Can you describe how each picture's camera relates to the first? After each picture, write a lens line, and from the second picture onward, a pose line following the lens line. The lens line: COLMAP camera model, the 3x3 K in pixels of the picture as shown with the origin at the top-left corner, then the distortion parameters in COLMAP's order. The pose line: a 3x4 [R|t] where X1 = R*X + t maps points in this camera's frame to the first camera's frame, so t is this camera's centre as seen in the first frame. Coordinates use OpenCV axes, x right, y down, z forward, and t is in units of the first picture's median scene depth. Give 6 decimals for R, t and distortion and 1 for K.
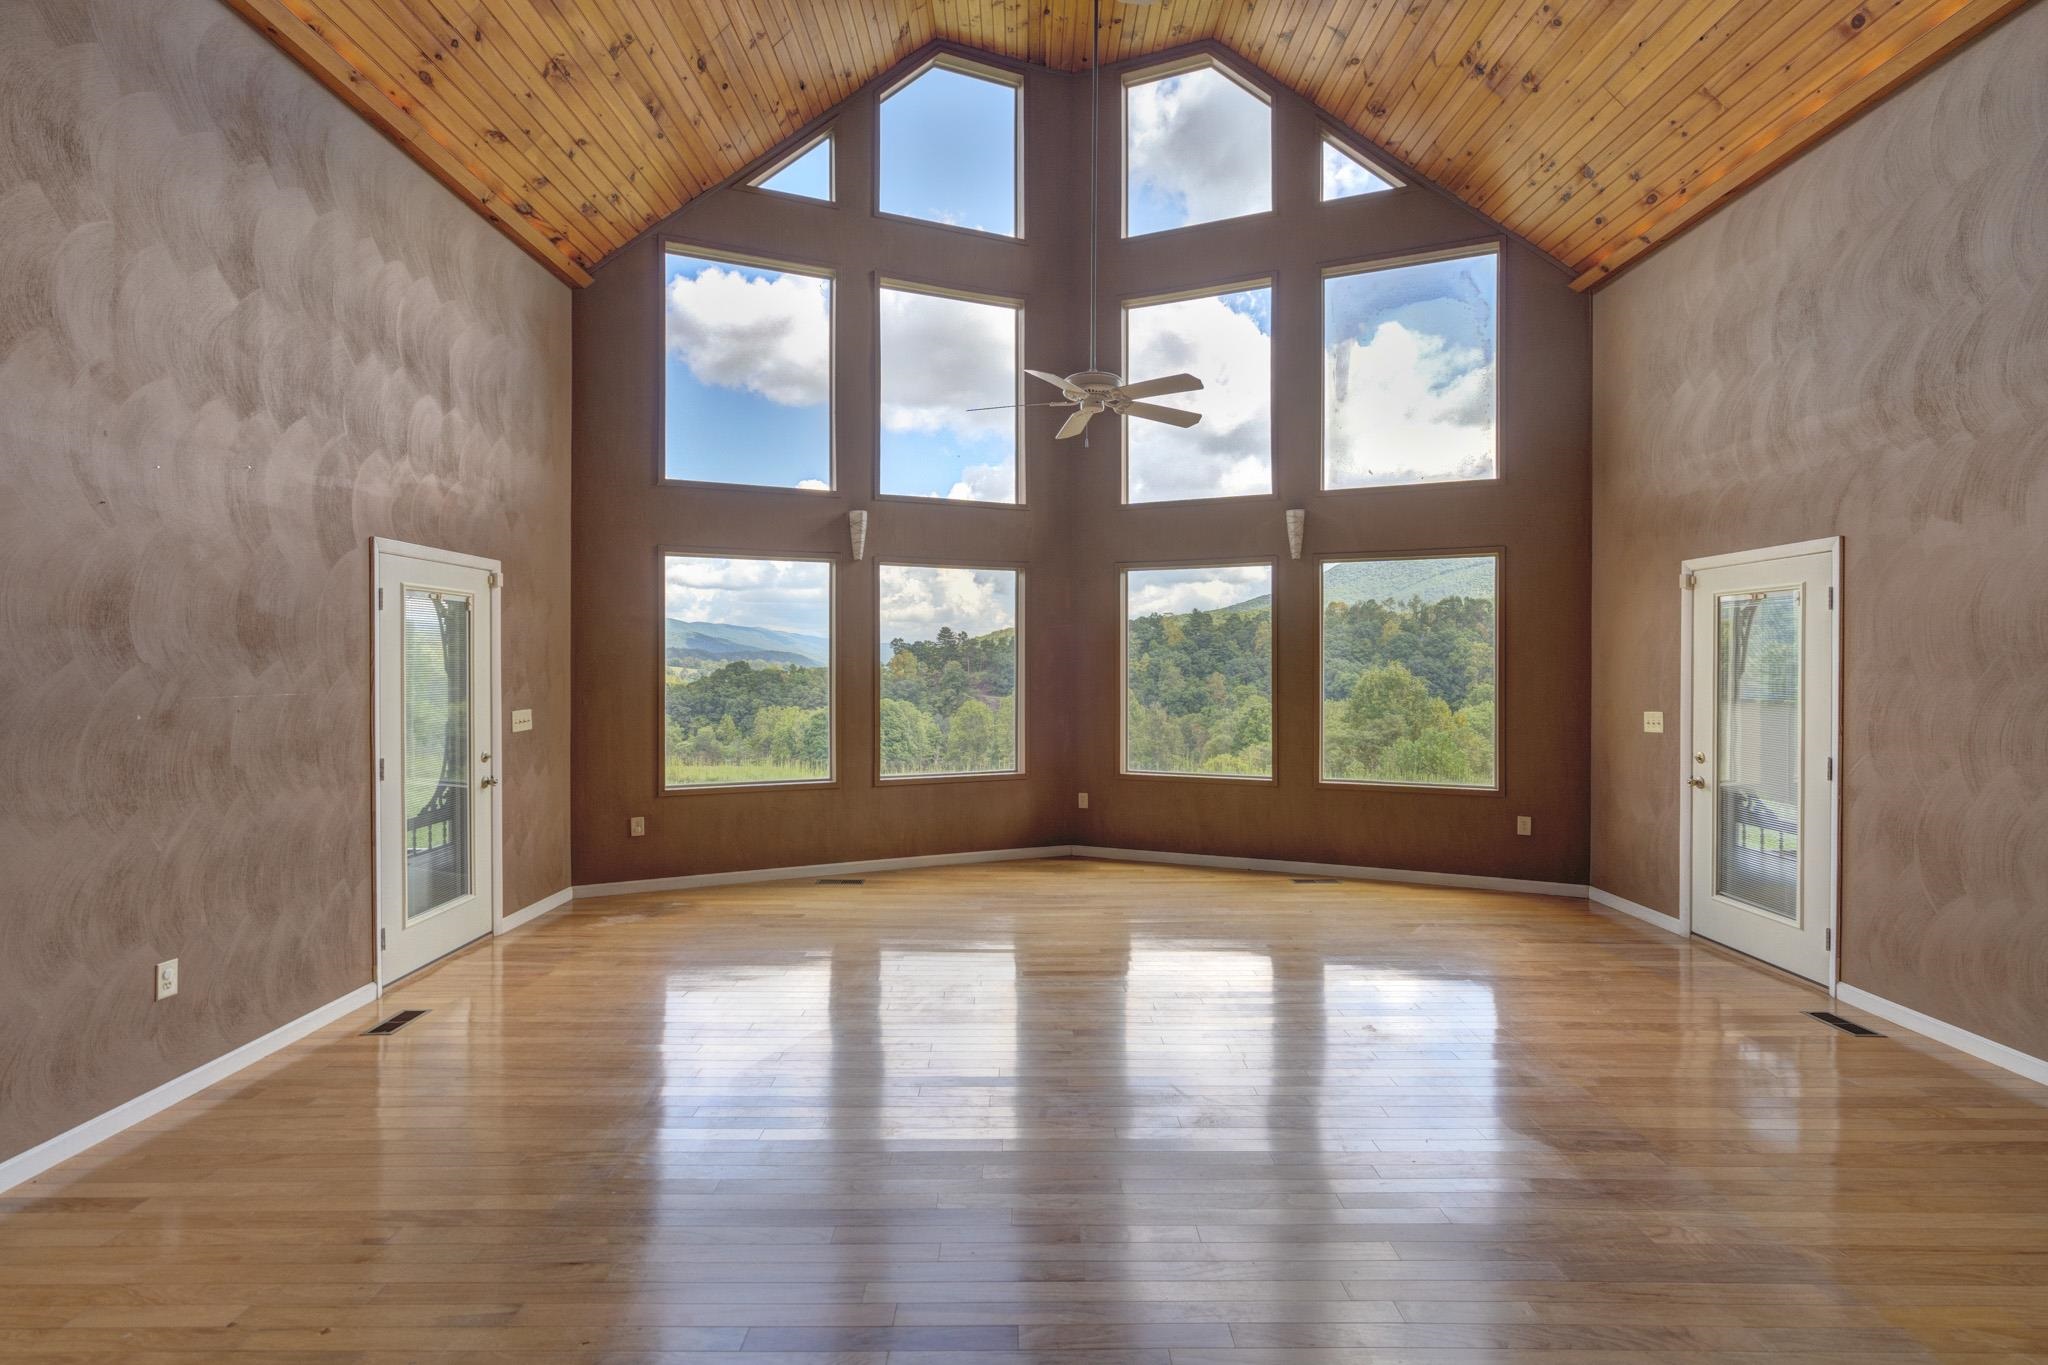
lens RADIAL K [[934.3, 0, 1024.4], [0, 934.3, 675.6], [0, 0, 1]] dist [-0.000240, 0.000291]
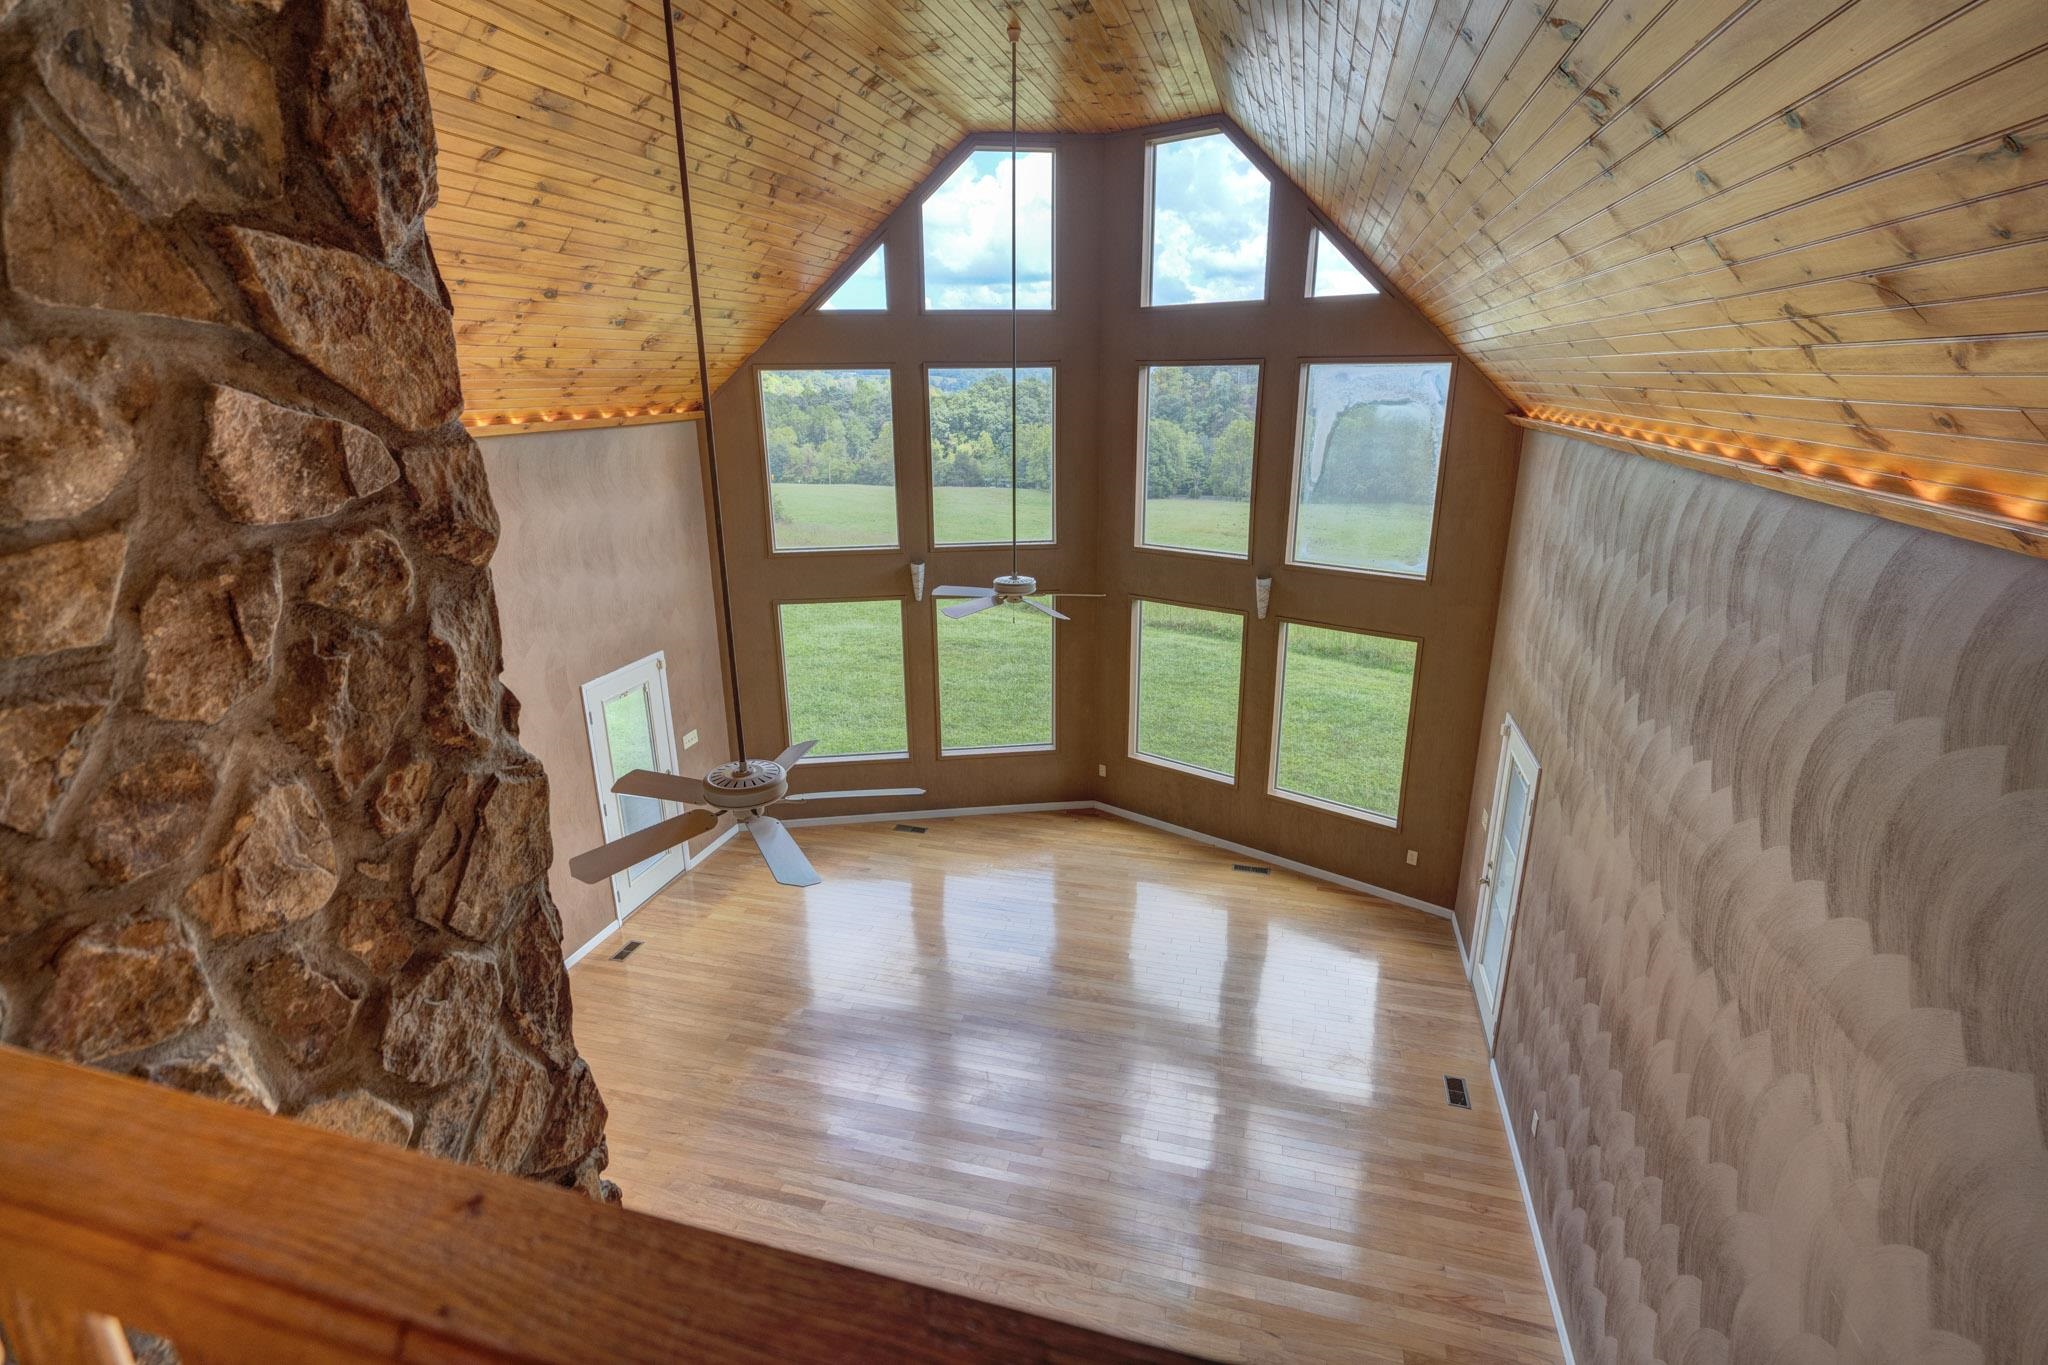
lens RADIAL K [[980.8, 0, 1027.8], [0, 980.8, 684.9], [0, 0, 1]] dist [0.000570, 0.000375]
pose [[0.963281, 0.073482, -0.258246, 0.327424], [0.007329, 0.954266, 0.298869, -0.415627], [0.268397, -0.289787, 0.918687, -0.247496]]
